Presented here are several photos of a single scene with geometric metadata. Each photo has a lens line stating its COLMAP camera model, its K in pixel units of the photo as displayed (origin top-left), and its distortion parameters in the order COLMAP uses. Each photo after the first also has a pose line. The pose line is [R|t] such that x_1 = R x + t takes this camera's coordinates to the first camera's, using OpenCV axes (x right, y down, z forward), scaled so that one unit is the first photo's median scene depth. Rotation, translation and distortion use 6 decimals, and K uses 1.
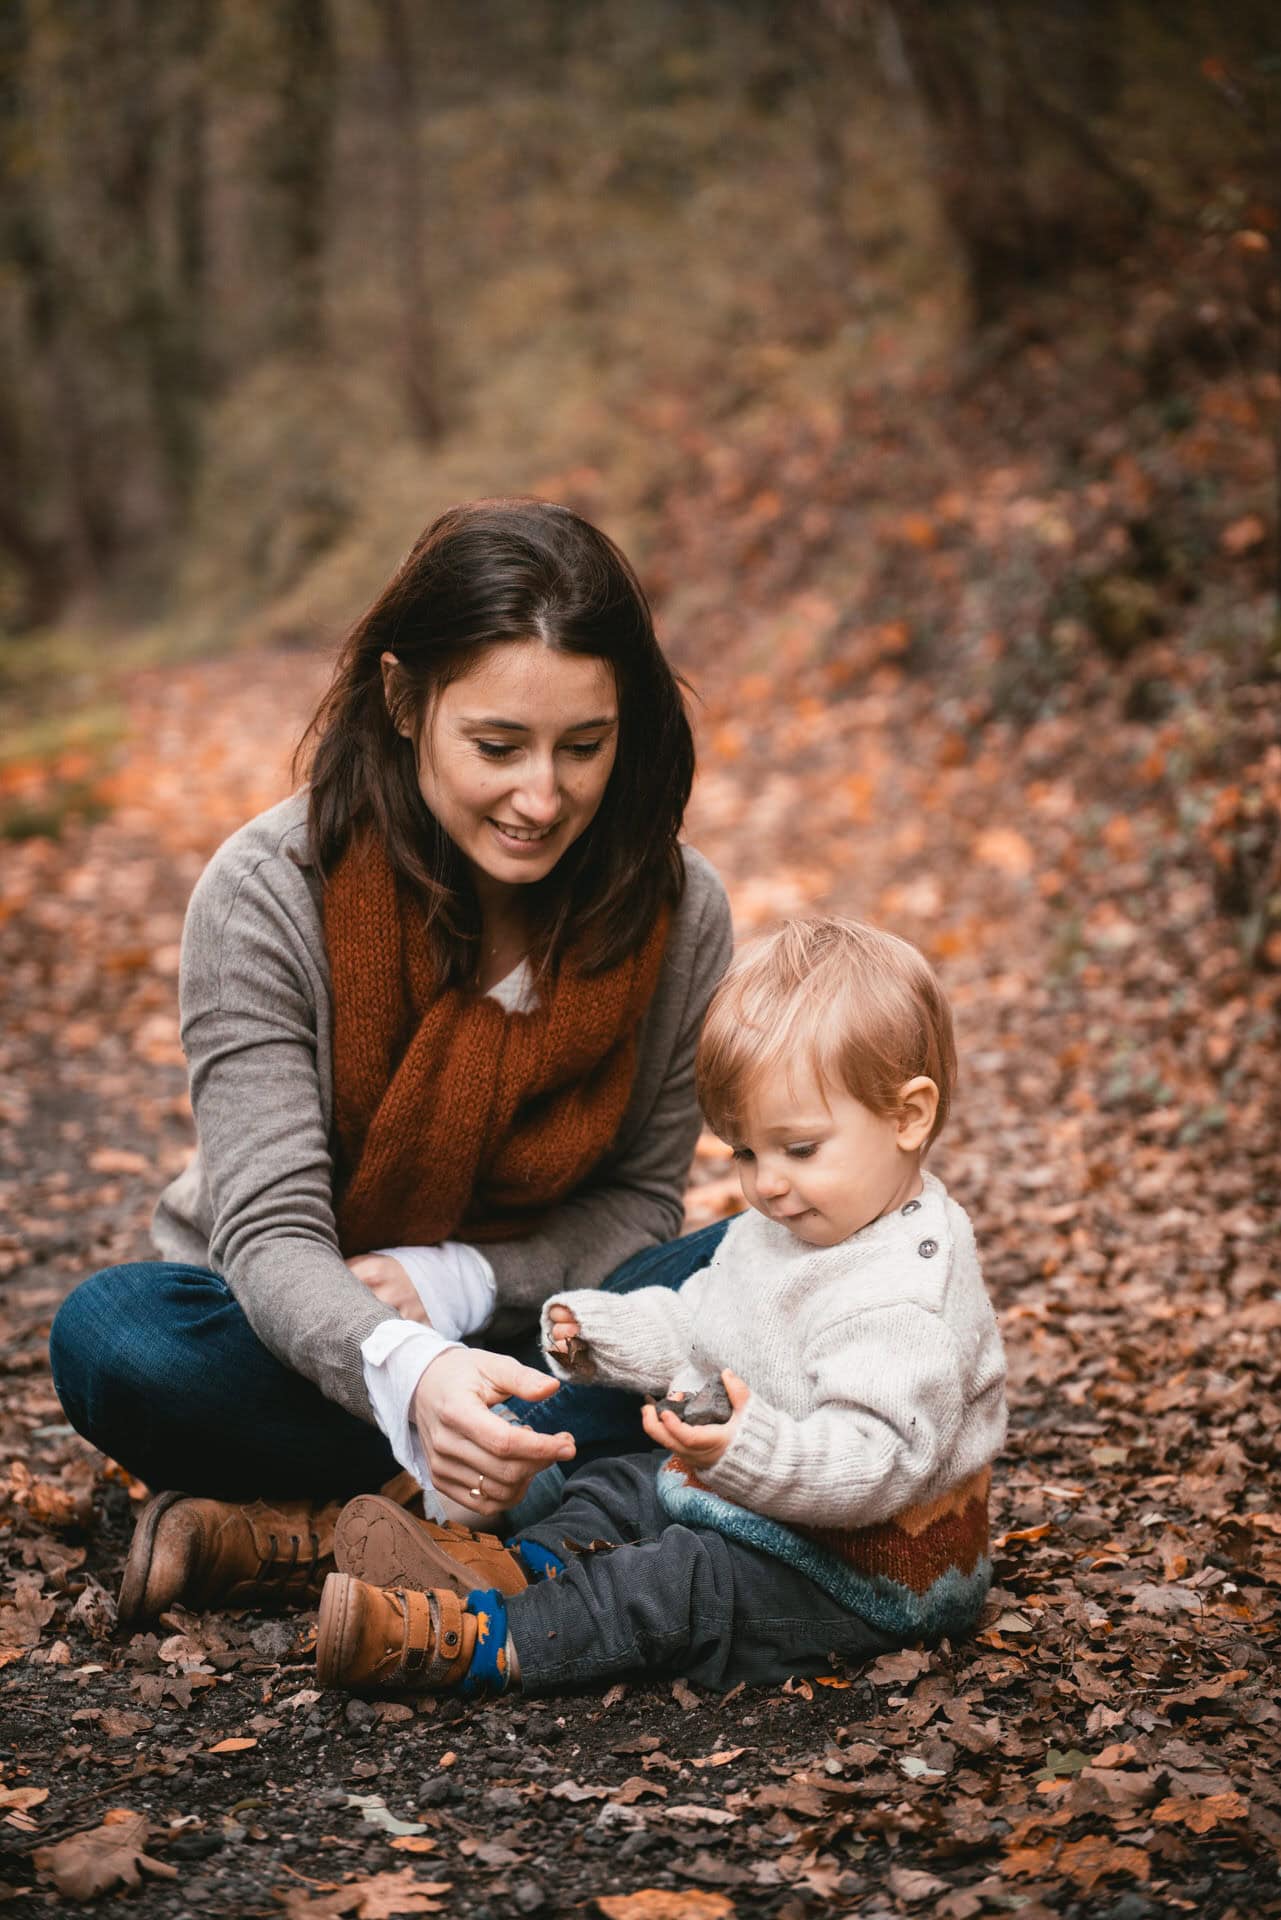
lens RADIAL K [[3671.5, 0, 651.7], [0, 3671.5, 992.2], [0, 0, 1]] dist [0.103936, 0.241505]
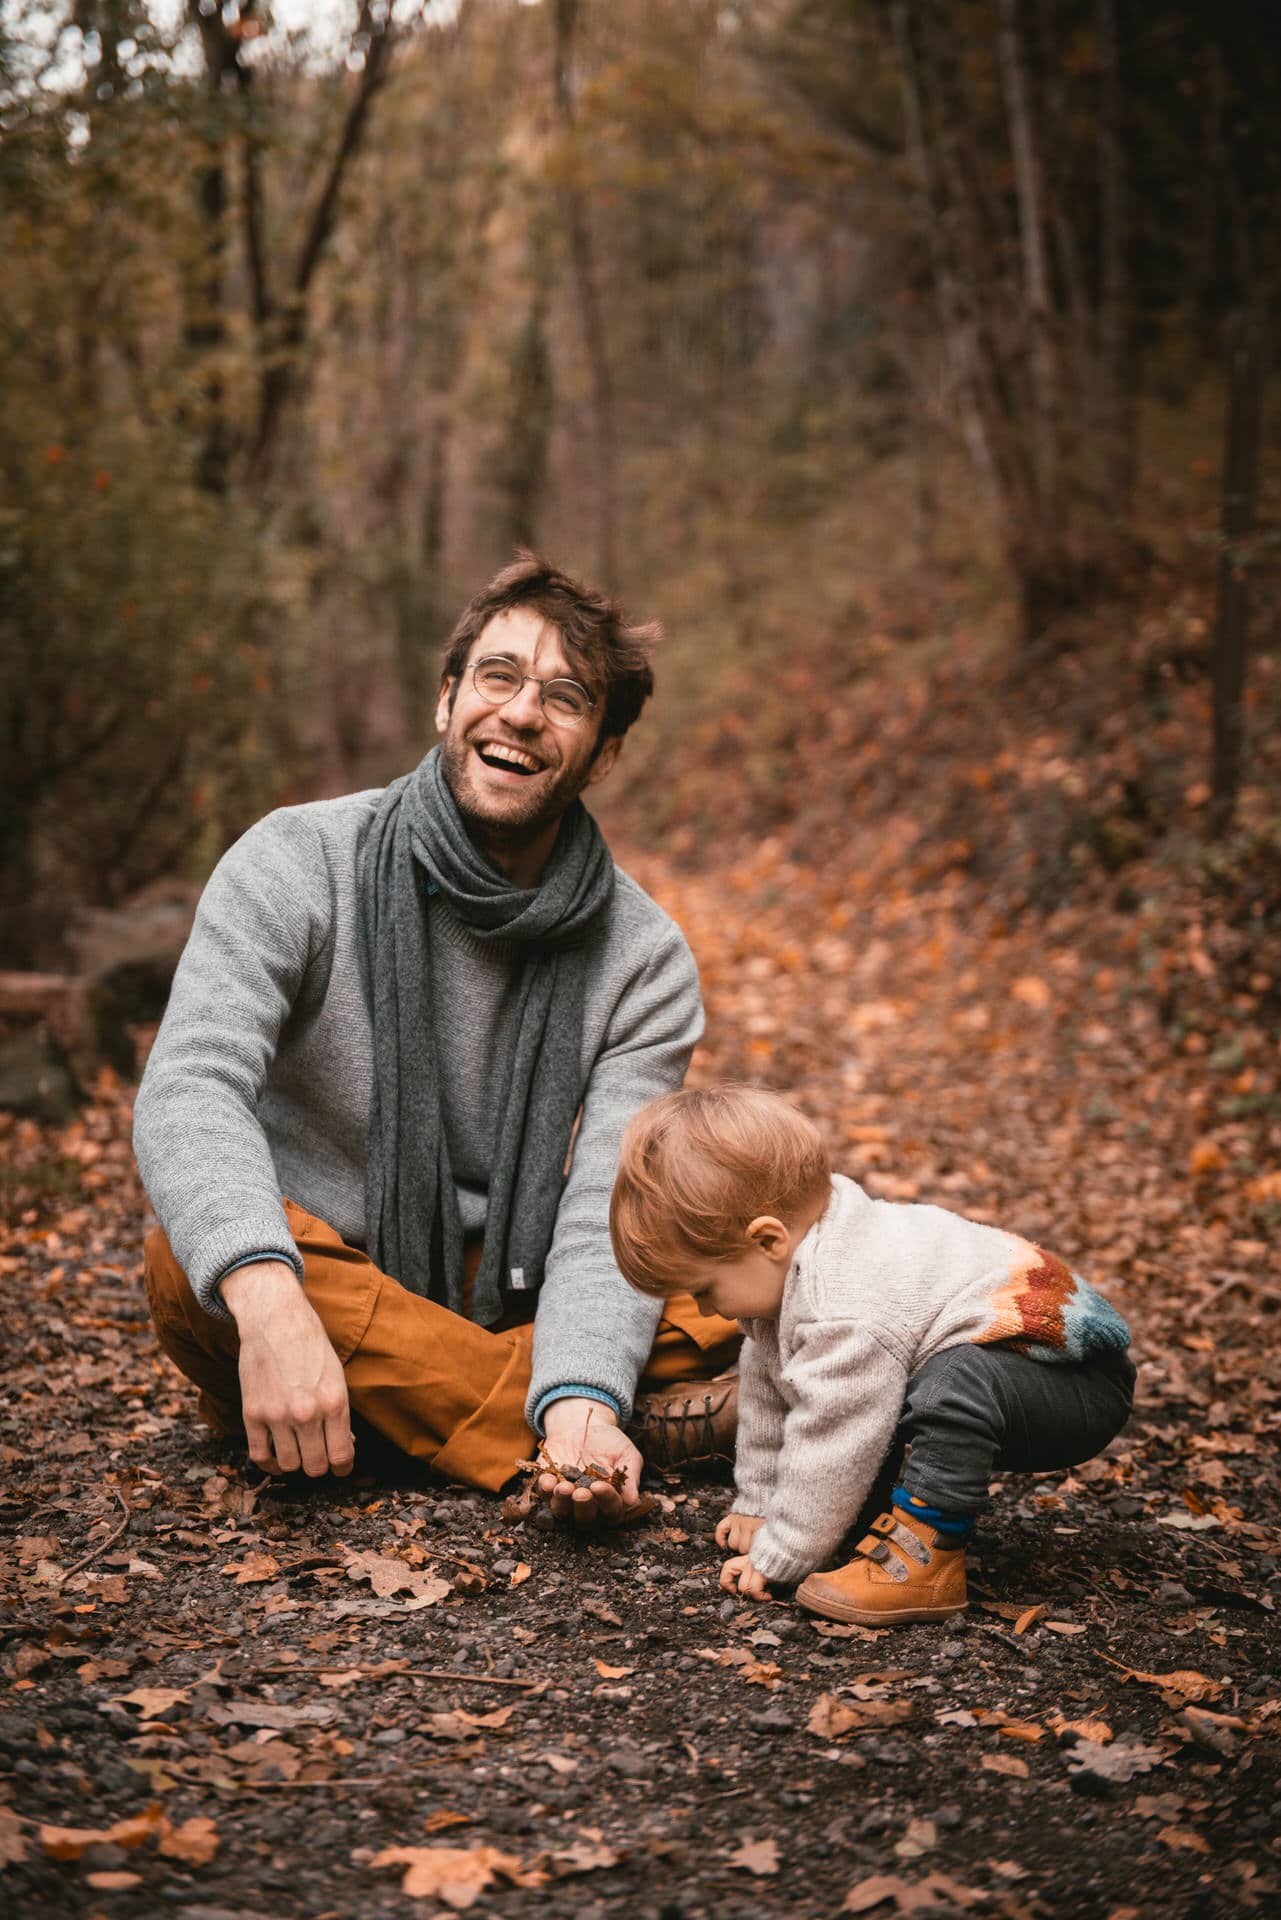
lens RADIAL K [[2931.7, 0, 640.5], [0, 2931.7, 960.0], [0, 0, 1]] dist [0.260199, 0.010199]
pose [[0.998263, 0.045635, -0.037251, -0.015892], [-0.047574, 0.997464, -0.052945, 0.015203], [0.034741, 0.054625, 0.997902, -0.169692]]
